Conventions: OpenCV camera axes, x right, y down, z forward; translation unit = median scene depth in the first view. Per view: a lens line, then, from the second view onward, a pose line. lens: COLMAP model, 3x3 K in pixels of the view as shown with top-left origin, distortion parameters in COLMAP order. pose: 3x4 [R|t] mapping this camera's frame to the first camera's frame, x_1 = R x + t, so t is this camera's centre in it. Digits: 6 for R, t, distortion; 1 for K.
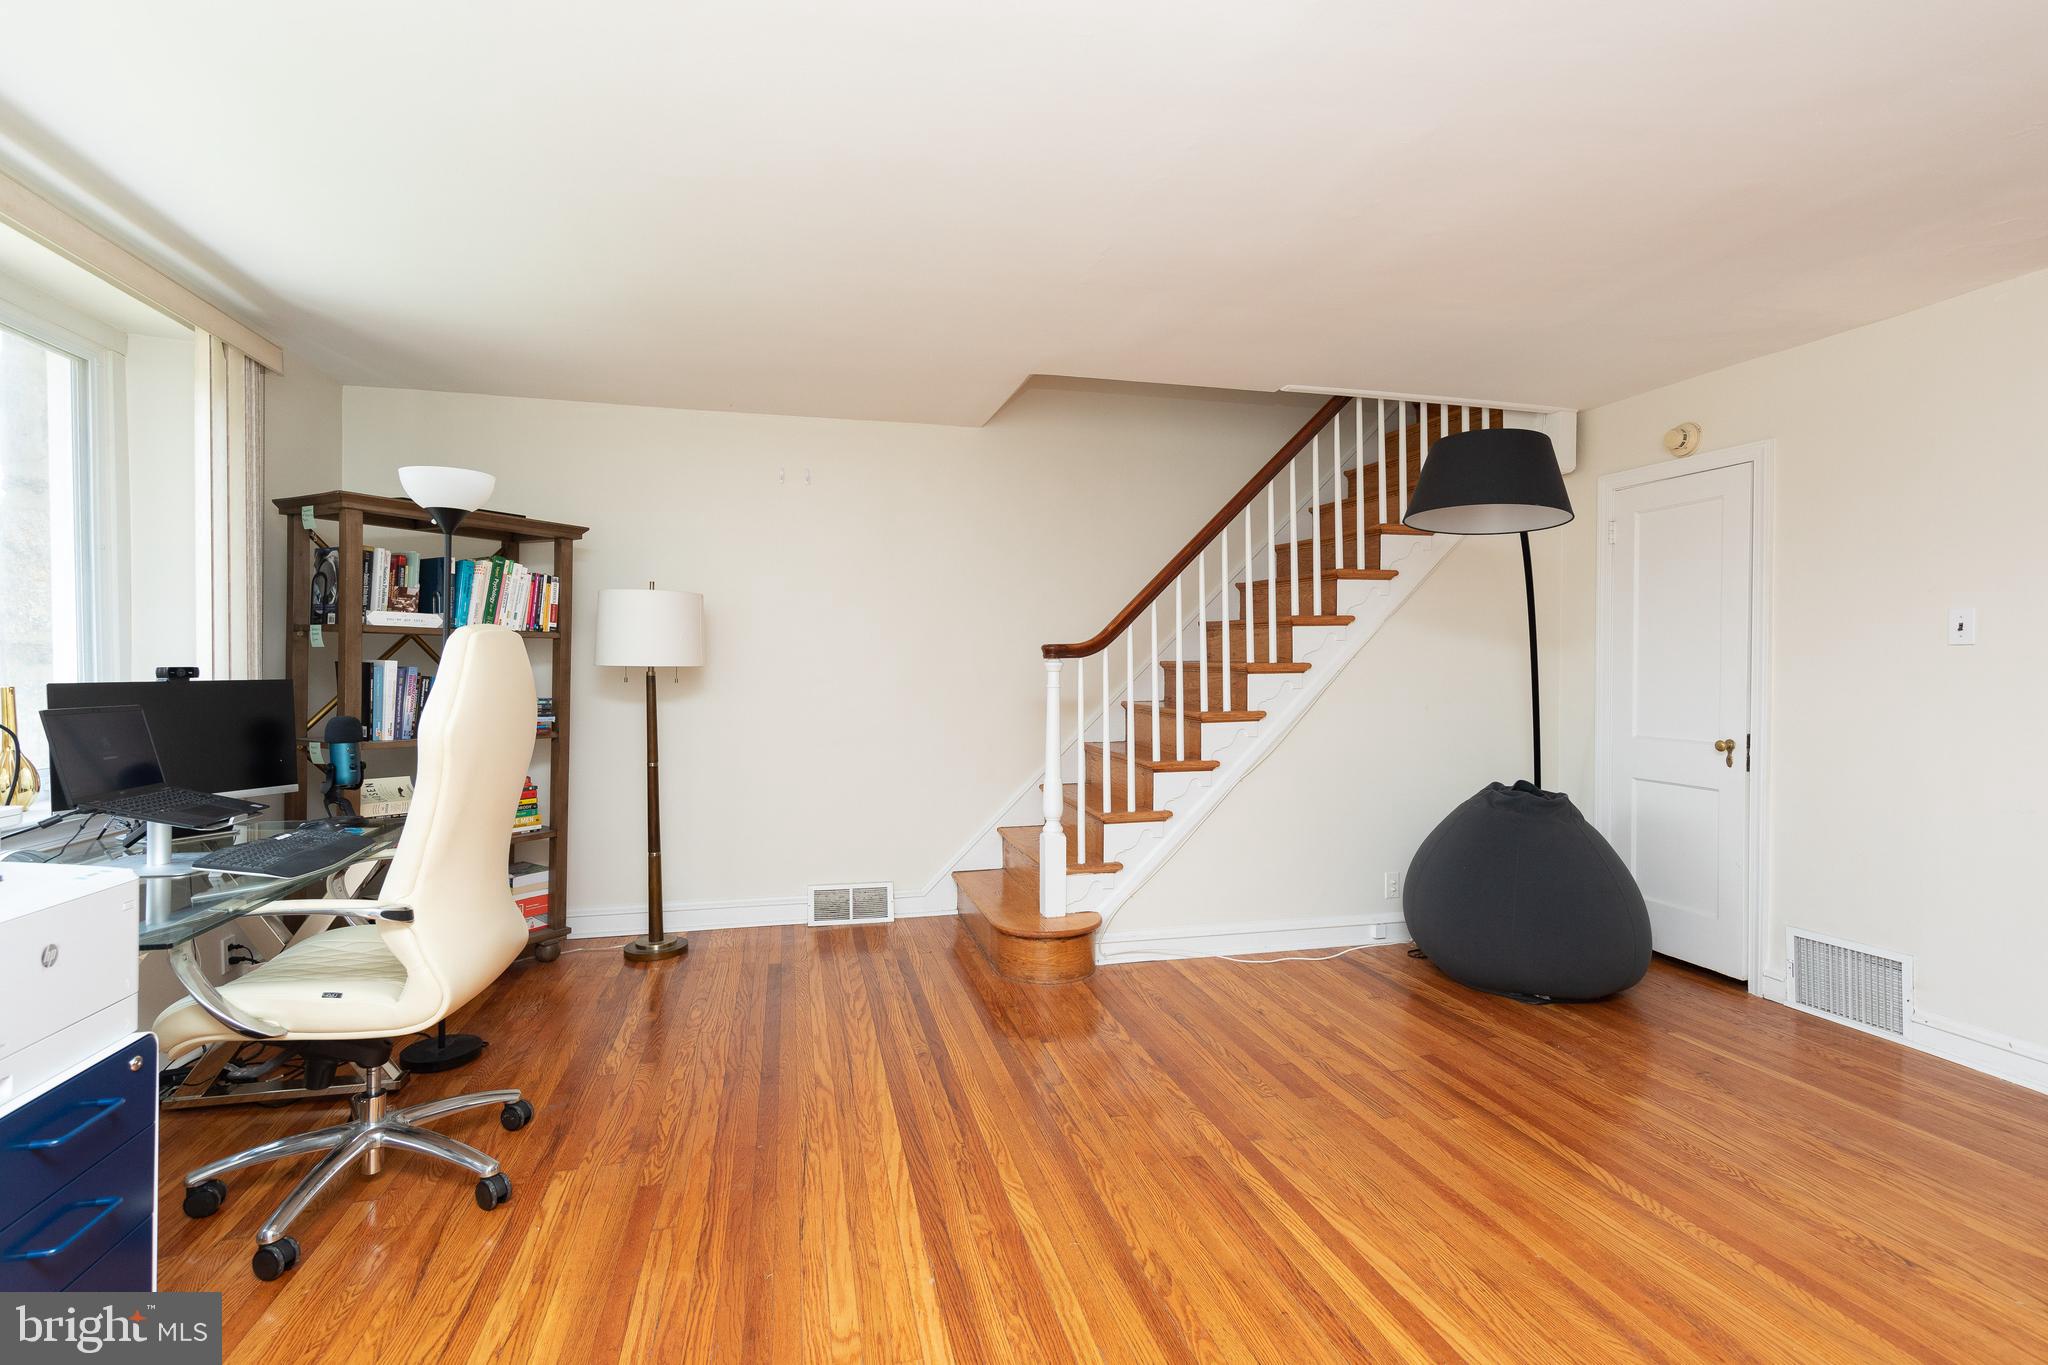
lens RADIAL K [[967.9, 0, 1016.6], [0, 967.9, 676.2], [0, 0, 1]] dist [0.010591, -0.002511]
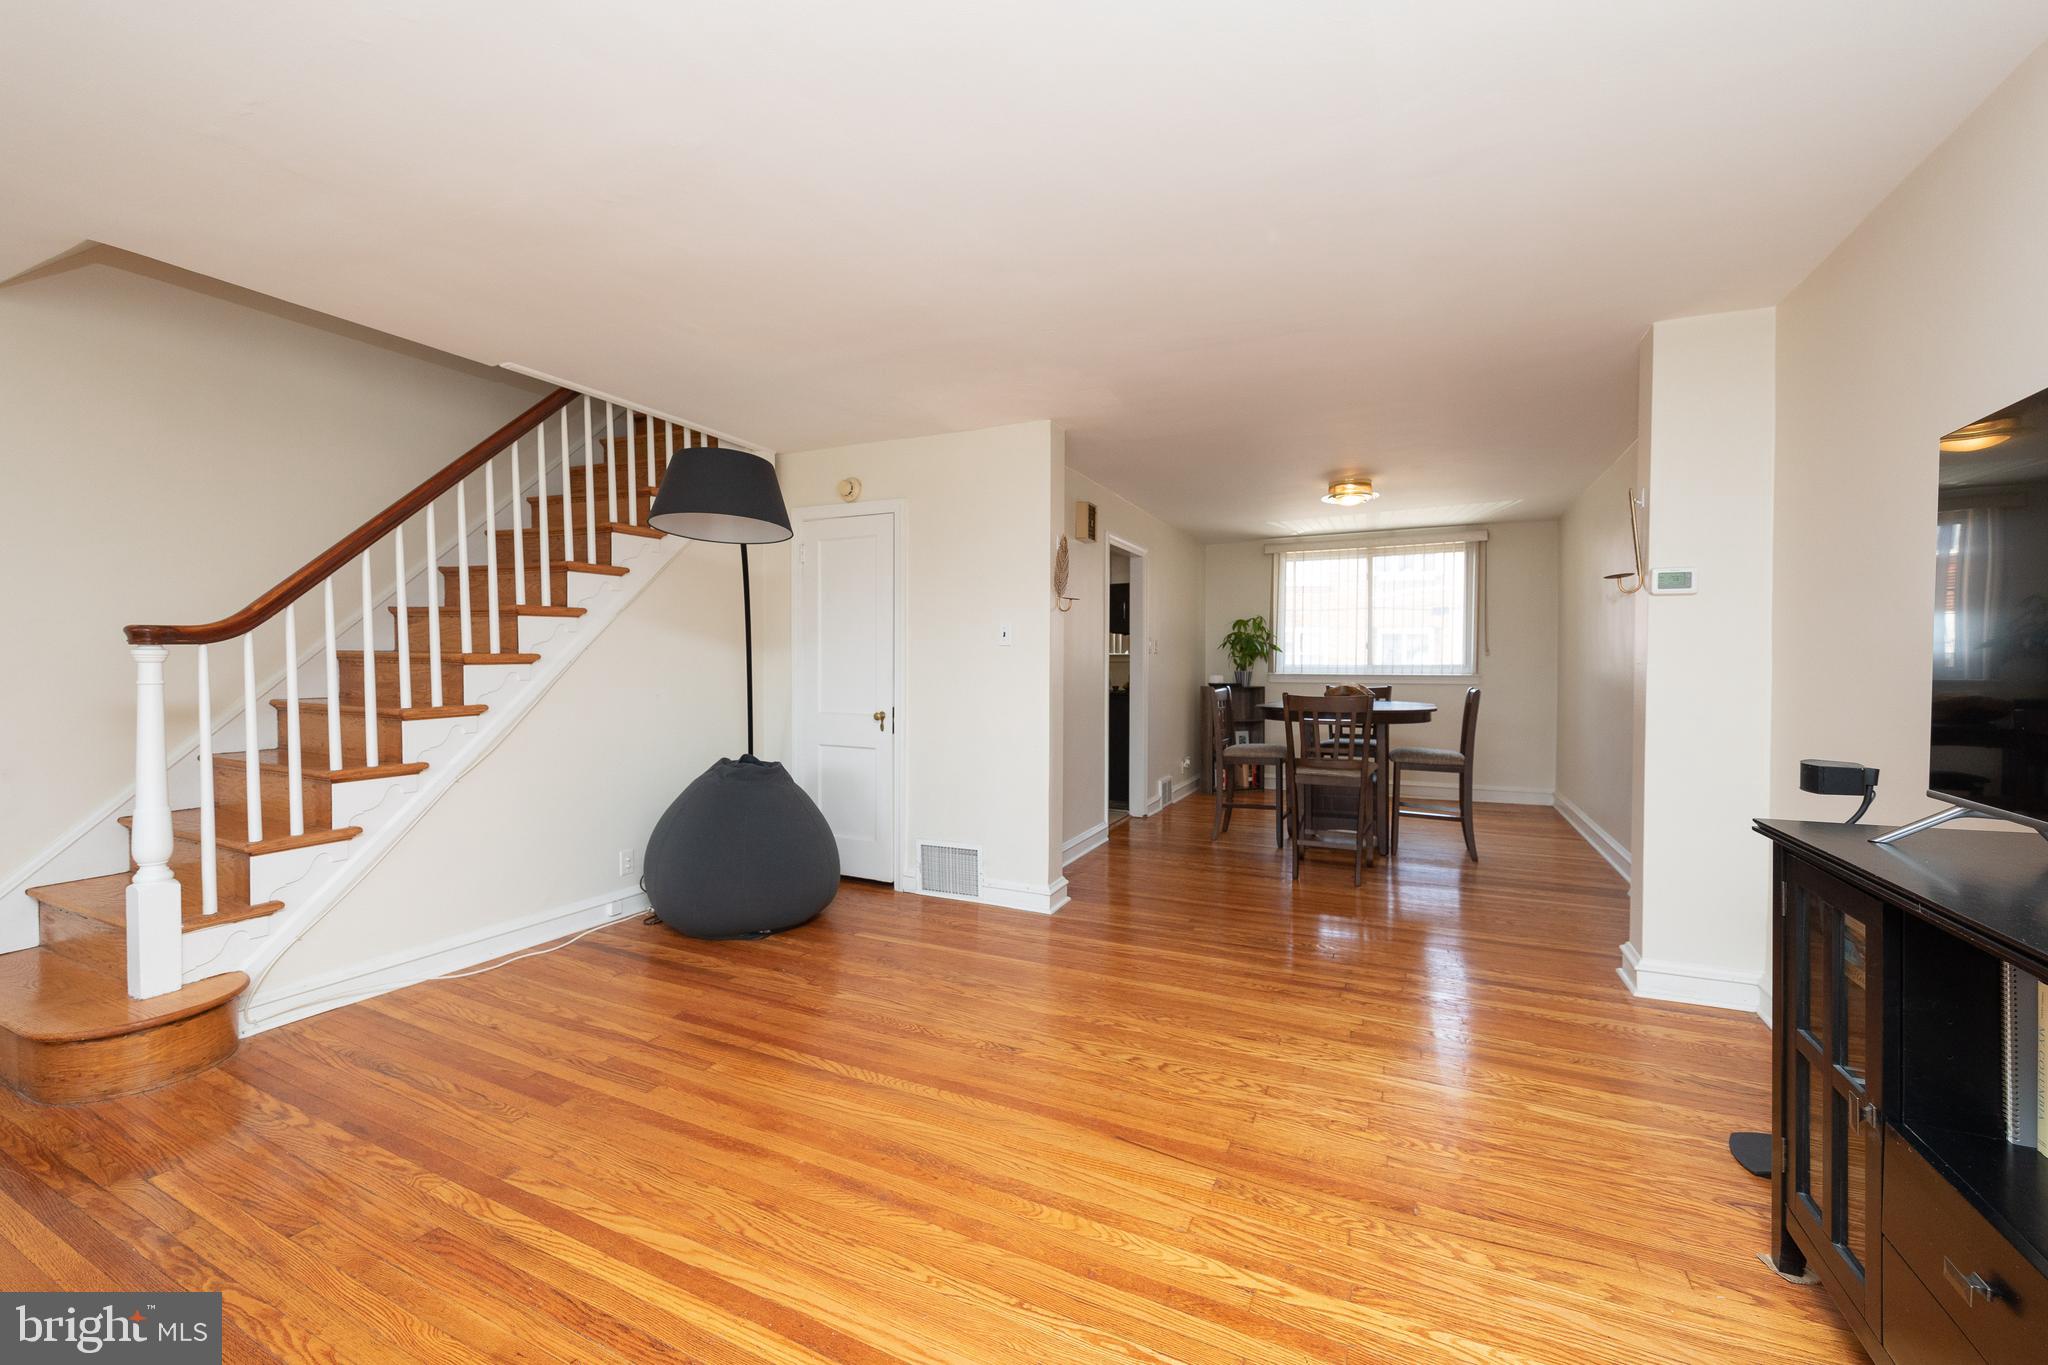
lens RADIAL K [[808.9, 0, 1053.6], [0, 808.9, 679.5], [0, 0, 1]] dist [0.004144, -0.000756]
pose [[0.625898, -0.016463, 0.779731, -0.014648], [0.004489, 0.999837, 0.017507, 0.000367], [-0.779892, -0.007457, 0.625870, 0.093105]]
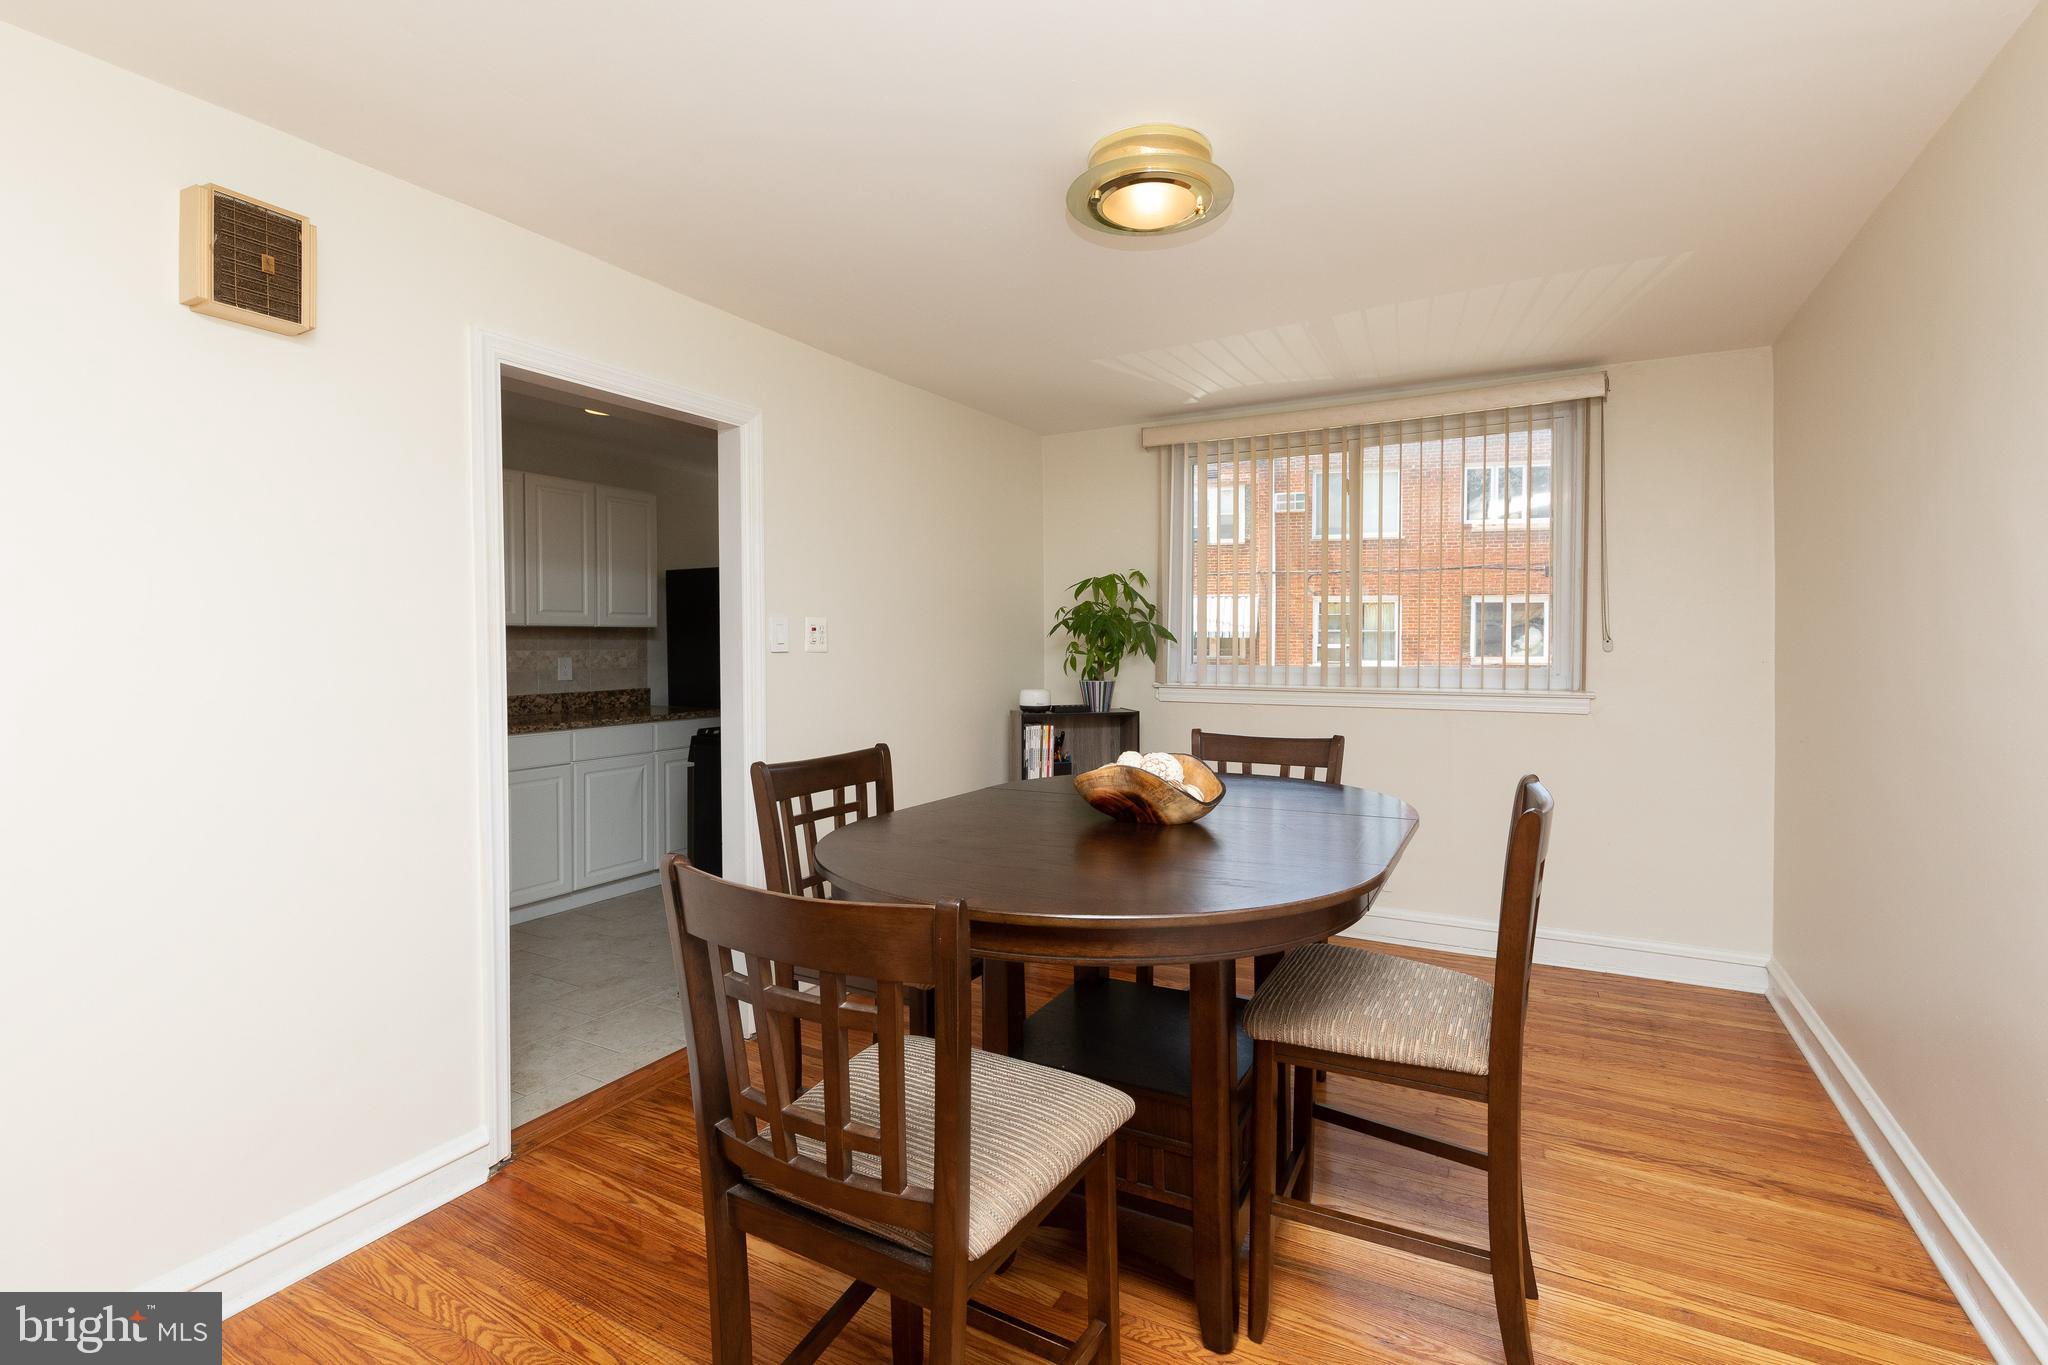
lens RADIAL K [[950.9, 0, 1026.6], [0, 950.9, 632.5], [0, 0, 1]] dist [-0.000782, -0.000110]
pose [[0.680729, 0.003901, 0.732525, 1.033691], [0.003304, 0.999959, -0.008396, -0.037377], [-0.732528, 0.008136, 0.680688, 0.260762]]
